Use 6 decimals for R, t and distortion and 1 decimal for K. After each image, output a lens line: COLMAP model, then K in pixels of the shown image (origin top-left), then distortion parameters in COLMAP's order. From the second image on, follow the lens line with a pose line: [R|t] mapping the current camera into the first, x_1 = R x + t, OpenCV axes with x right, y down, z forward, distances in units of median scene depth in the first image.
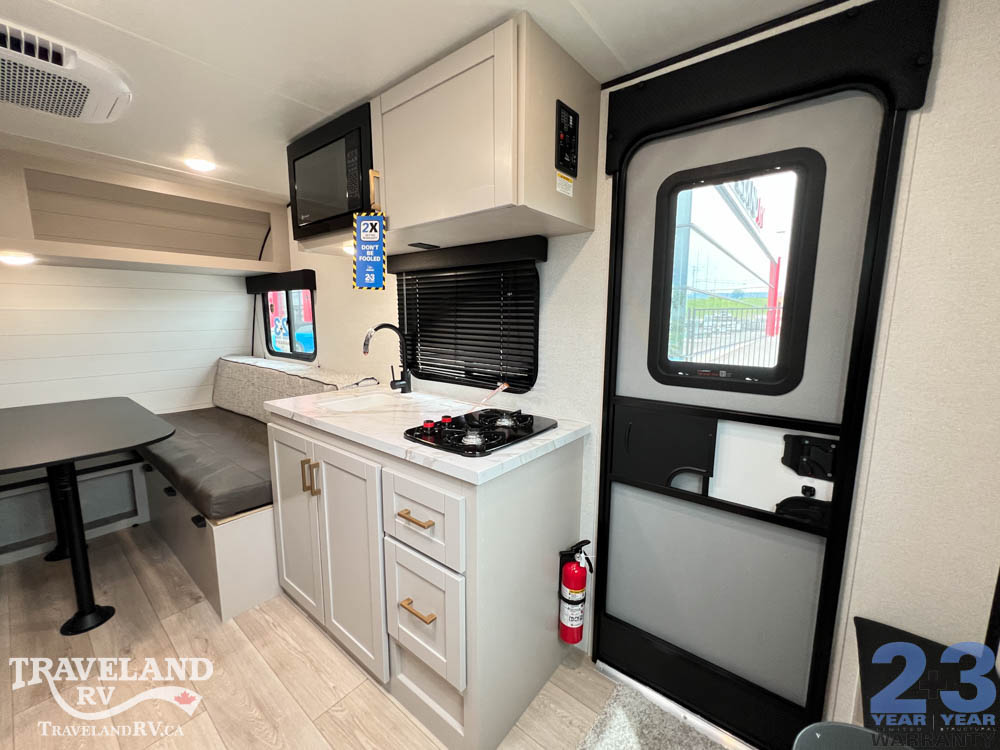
lens RADIAL K [[404.8, 0, 498.8], [0, 404.8, 372.9], [0, 0, 1]] dist [-0.003706, 0.001257]
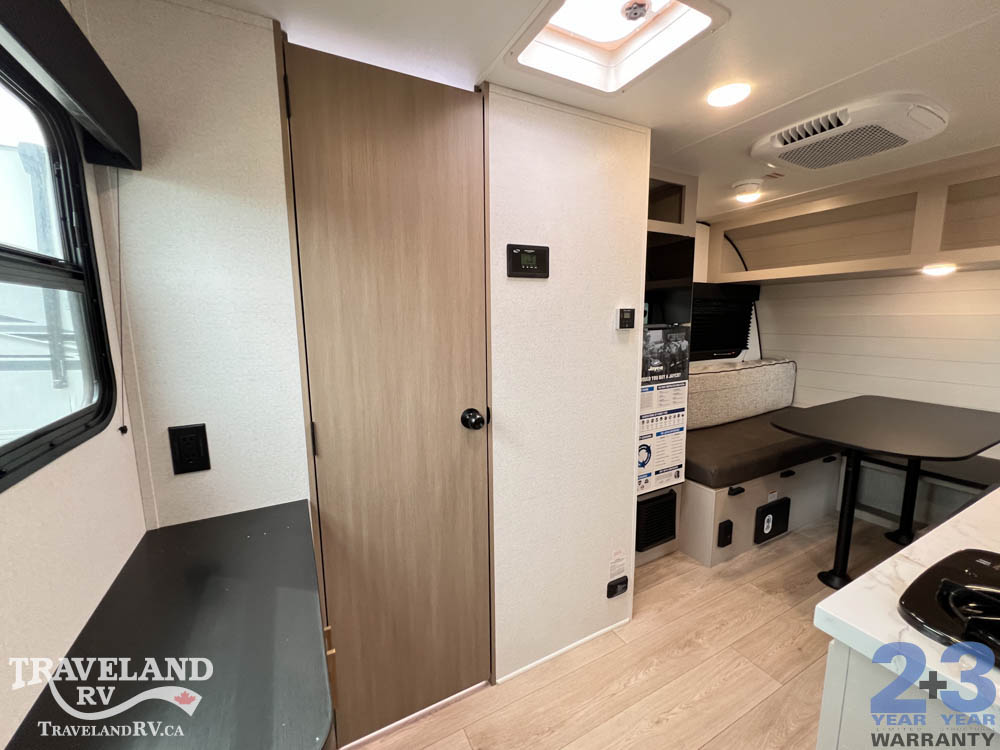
lens RADIAL K [[404.8, 0, 497.5], [0, 404.8, 373.0], [0, 0, 1]] dist [-0.003706, 0.001257]
pose [[-0.395966, 0.129394, -0.909103, 0.363993], [-0.120700, 0.974098, 0.191216, -0.084509], [0.910298, 0.185444, -0.370092, 0.413253]]
